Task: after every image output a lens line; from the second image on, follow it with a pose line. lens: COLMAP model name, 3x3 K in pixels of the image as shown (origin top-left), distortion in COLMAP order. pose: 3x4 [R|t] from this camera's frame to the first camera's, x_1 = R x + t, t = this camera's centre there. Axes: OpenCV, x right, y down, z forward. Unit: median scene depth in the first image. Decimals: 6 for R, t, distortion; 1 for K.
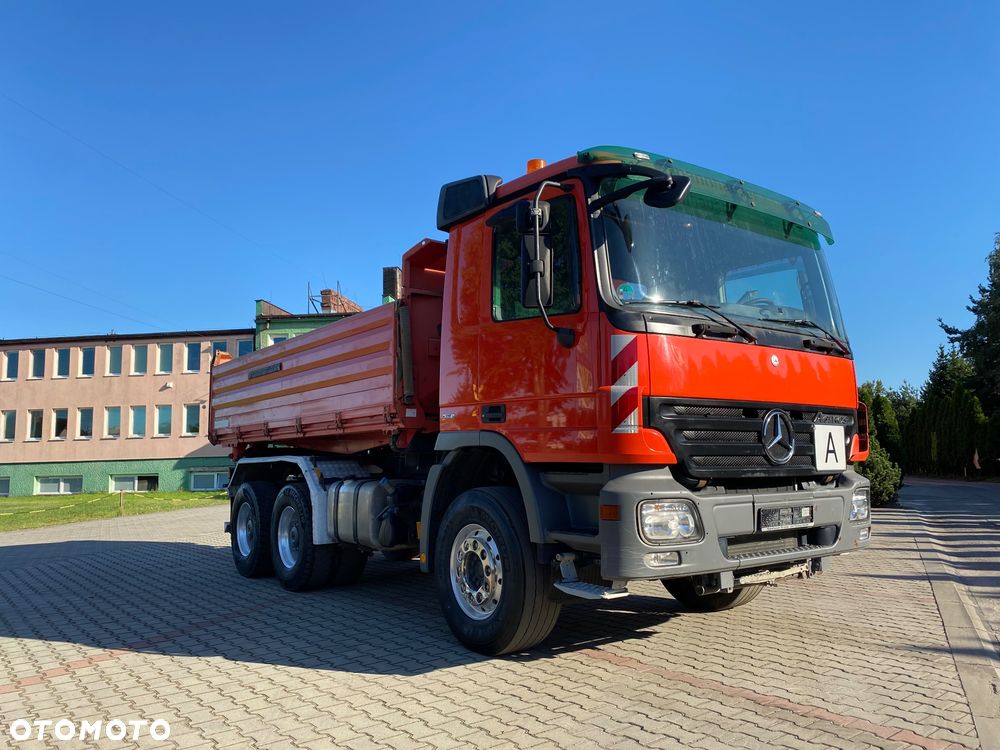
lens RADIAL K [[774.8, 0, 500.0], [0, 774.8, 375.0], [0, 0, 1]] dist [0.067106, -0.111095]
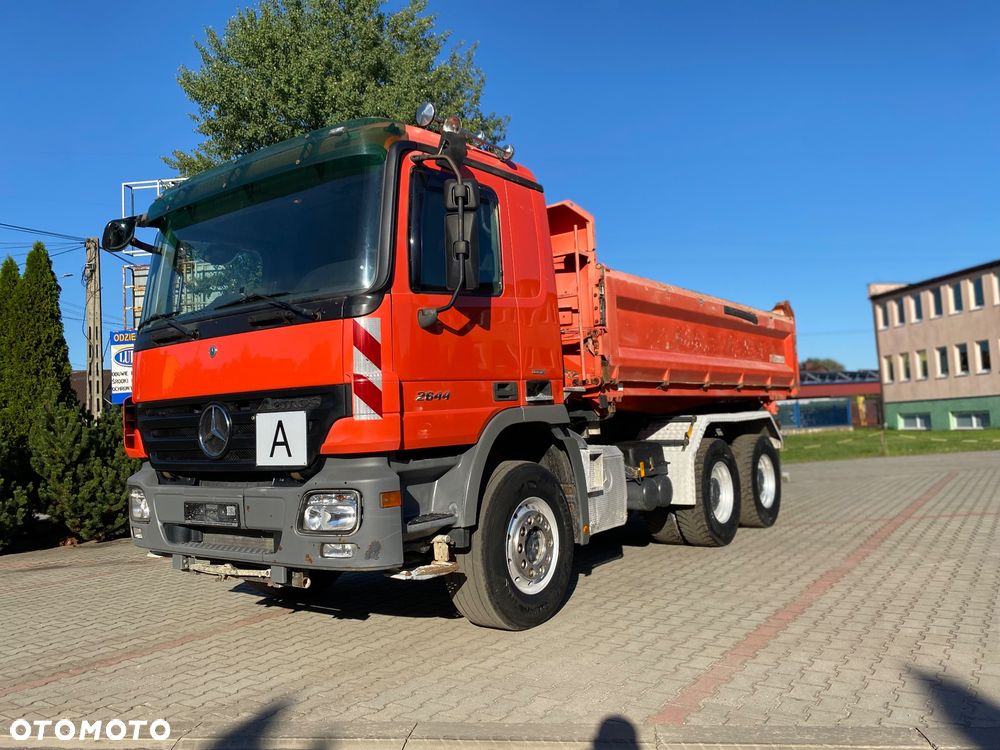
lens RADIAL K [[756.9, 0, 500.0], [0, 756.9, 375.0], [0, 0, 1]] dist [0.063392, -0.090260]
pose [[0.306784, -0.055391, -0.950166, 1.242645], [0.142717, 0.989695, -0.011616, 0.066439], [0.941018, -0.132041, 0.311528, 0.952120]]
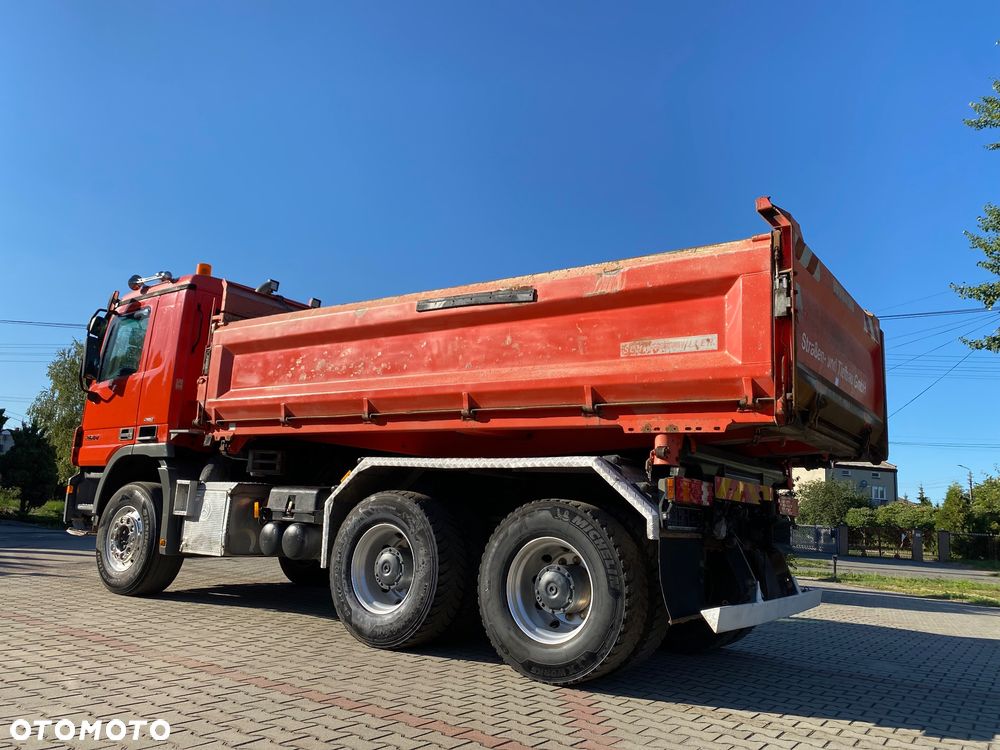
lens RADIAL K [[781.6, 0, 498.1], [0, 781.6, 369.2], [0, 0, 1]] dist [0.040853, -0.042979]
pose [[-0.947212, -0.099565, -0.304755, 0.184668], [-0.010058, 0.959317, -0.282151, 0.367063], [0.320449, -0.264192, -0.909679, 2.827127]]
